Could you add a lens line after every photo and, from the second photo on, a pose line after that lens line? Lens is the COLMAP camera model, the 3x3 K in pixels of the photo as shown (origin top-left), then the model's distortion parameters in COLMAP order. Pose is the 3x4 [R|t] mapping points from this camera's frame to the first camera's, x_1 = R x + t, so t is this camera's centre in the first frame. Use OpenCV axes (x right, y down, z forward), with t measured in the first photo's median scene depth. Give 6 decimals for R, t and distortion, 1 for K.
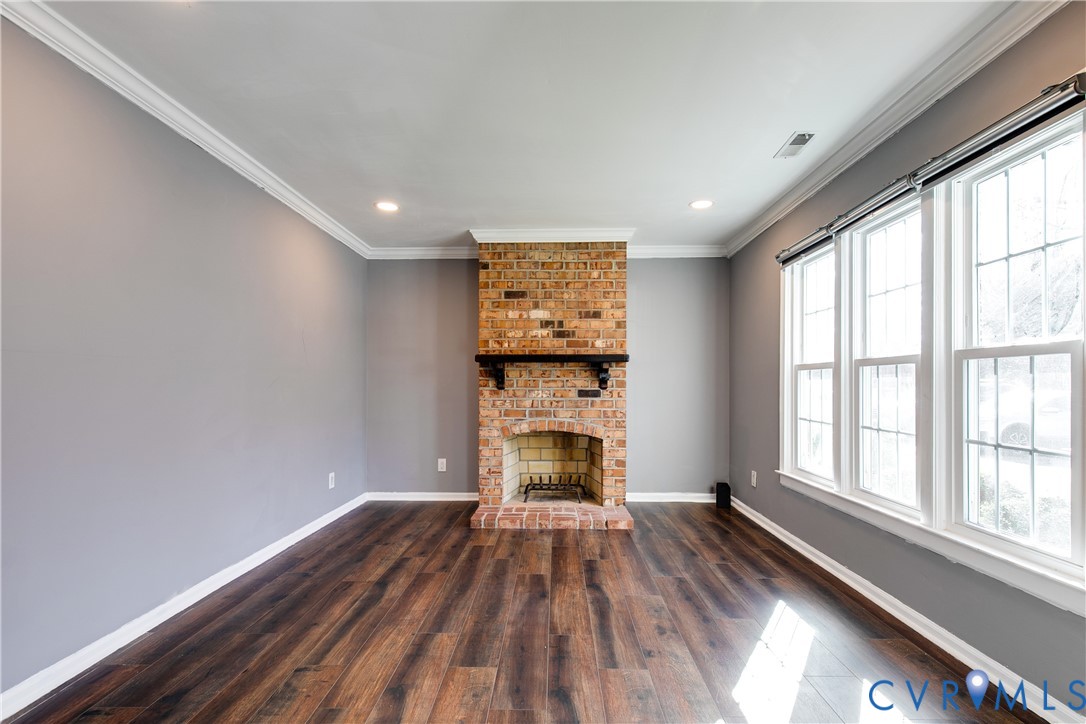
lens RADIAL K [[496.0, 0, 535.0], [0, 496.0, 383.1], [0, 0, 1]] dist [0.015151, -0.000108]
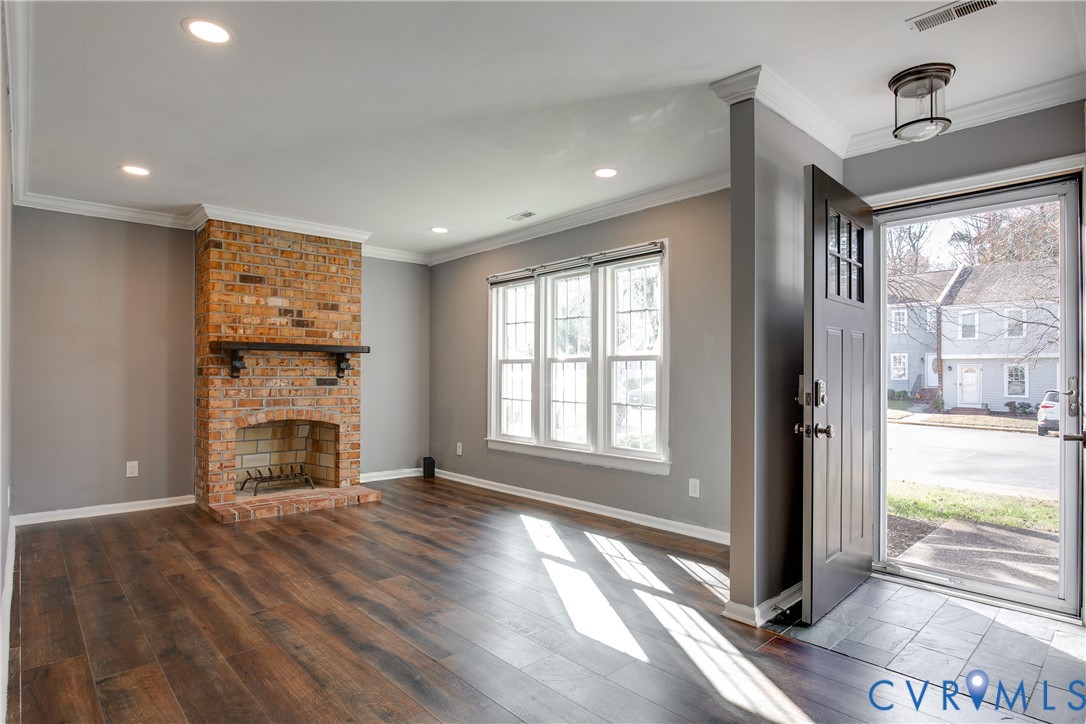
lens RADIAL K [[592.9, 0, 541.6], [0, 592.9, 371.2], [0, 0, 1]] dist [-0.027429, 0.000069]
pose [[0.719901, 0.007079, 0.694041, -0.428585], [-0.005714, 0.999975, -0.004273, 0.000898], [-0.694054, -0.000890, 0.719923, -0.210430]]
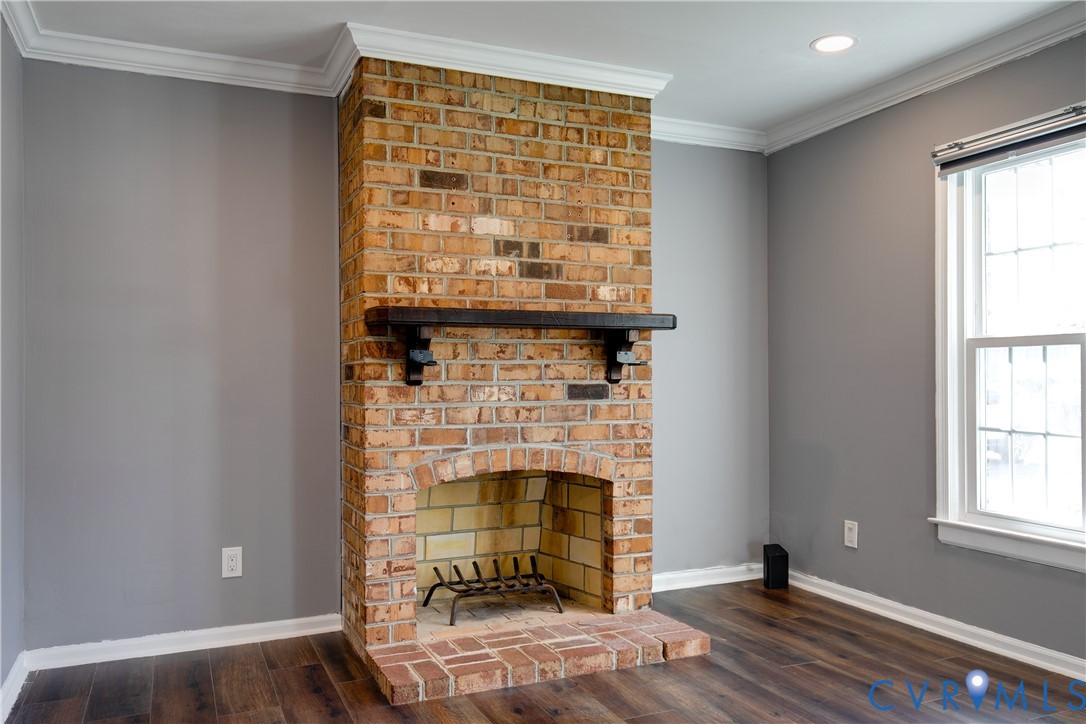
lens RADIAL K [[842.8, 0, 540.8], [0, 842.8, 371.6], [0, 0, 1]] dist [0.005182, 0.002719]
pose [[0.899639, -0.001980, 0.436630, -0.303756], [0.003401, 0.999991, -0.002472, 0.002587], [-0.436621, 0.003709, 0.899638, 0.254988]]
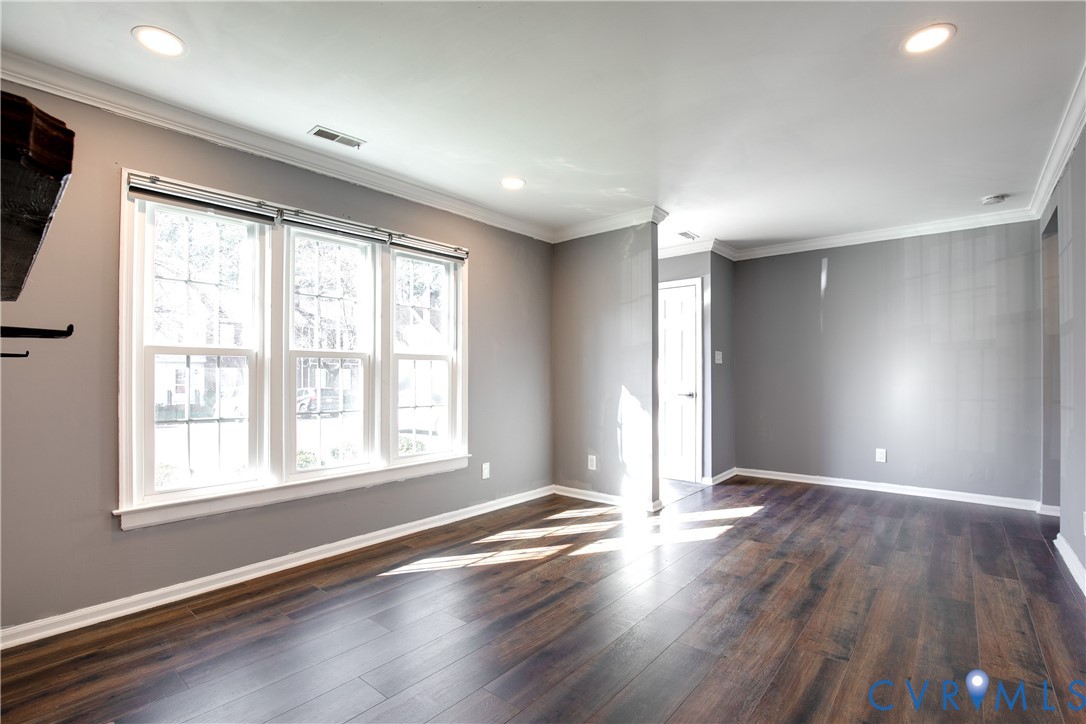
lens RADIAL K [[519.1, 0, 554.6], [0, 519.1, 368.9], [0, 0, 1]] dist [0.000001, -0.000460]
pose [[-0.794188, 0.009550, 0.607598, -0.294002], [0.001197, 0.999899, -0.014152, 0.004593], [-0.607672, -0.010512, -0.794119, 0.990257]]
